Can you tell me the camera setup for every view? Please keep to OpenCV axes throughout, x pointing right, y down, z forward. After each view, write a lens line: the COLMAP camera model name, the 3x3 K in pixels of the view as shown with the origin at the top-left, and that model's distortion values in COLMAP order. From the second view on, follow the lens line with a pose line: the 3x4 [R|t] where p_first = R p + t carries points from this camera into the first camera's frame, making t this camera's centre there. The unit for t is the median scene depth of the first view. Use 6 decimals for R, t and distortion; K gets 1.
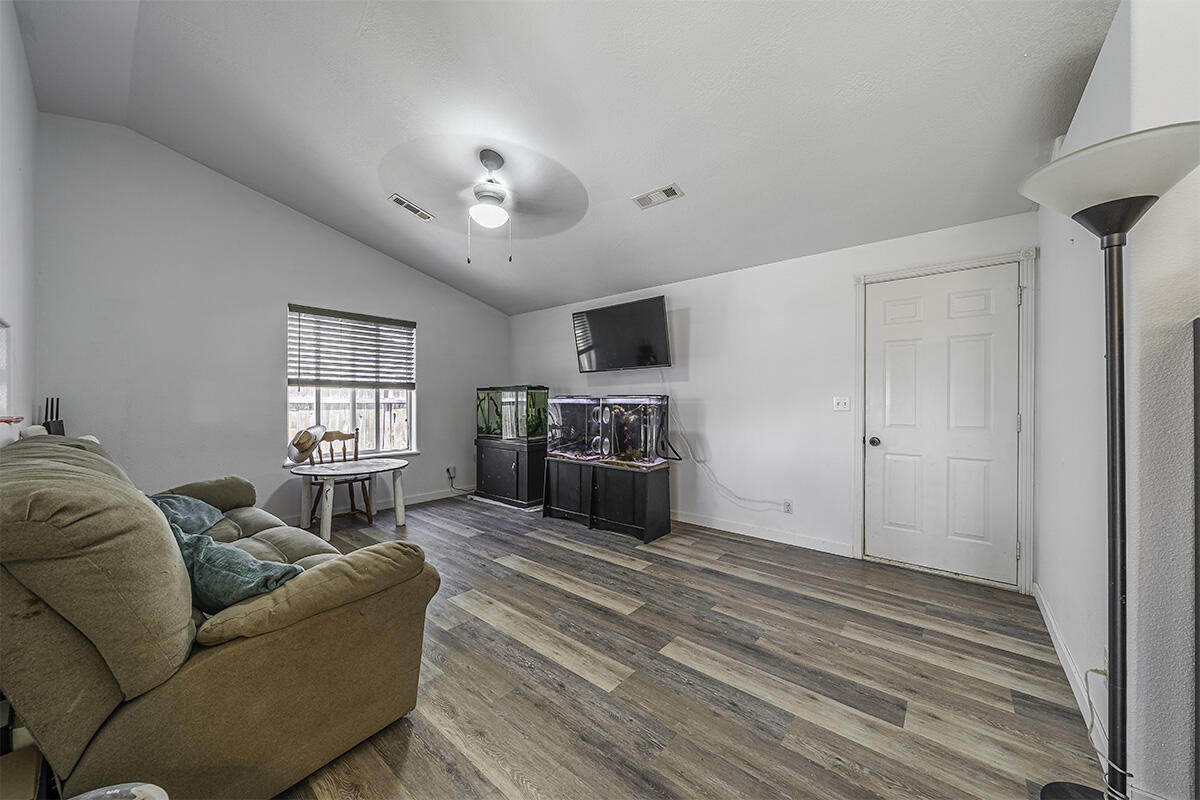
lens RADIAL K [[414.7, 0, 579.7], [0, 414.7, 405.5], [0, 0, 1]] dist [-0.002025, 0.000051]
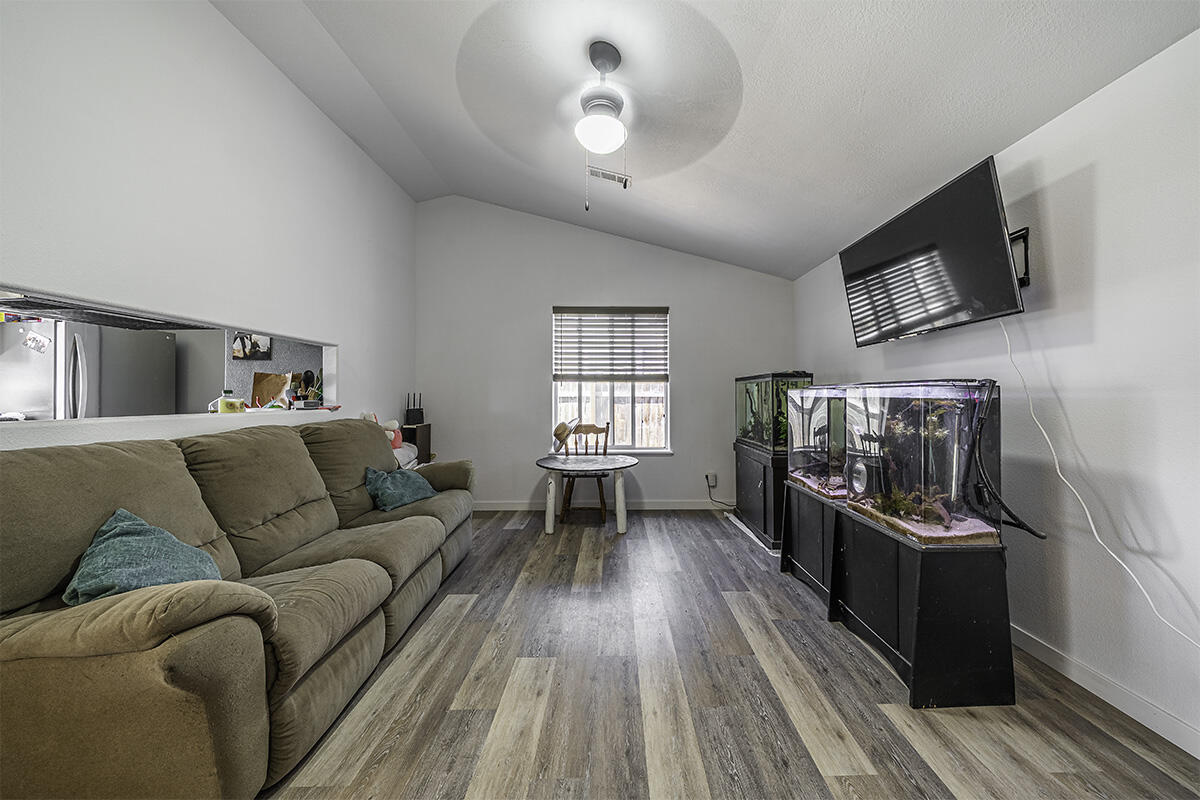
lens RADIAL K [[414.7, 0, 627.2], [0, 414.7, 390.6], [0, 0, 1]] dist [-0.002025, 0.000051]
pose [[0.695355, -0.009872, -0.718599, 0.216300], [-0.005238, 0.999809, -0.018804, -0.002816], [0.718647, 0.016840, 0.695171, 0.362552]]
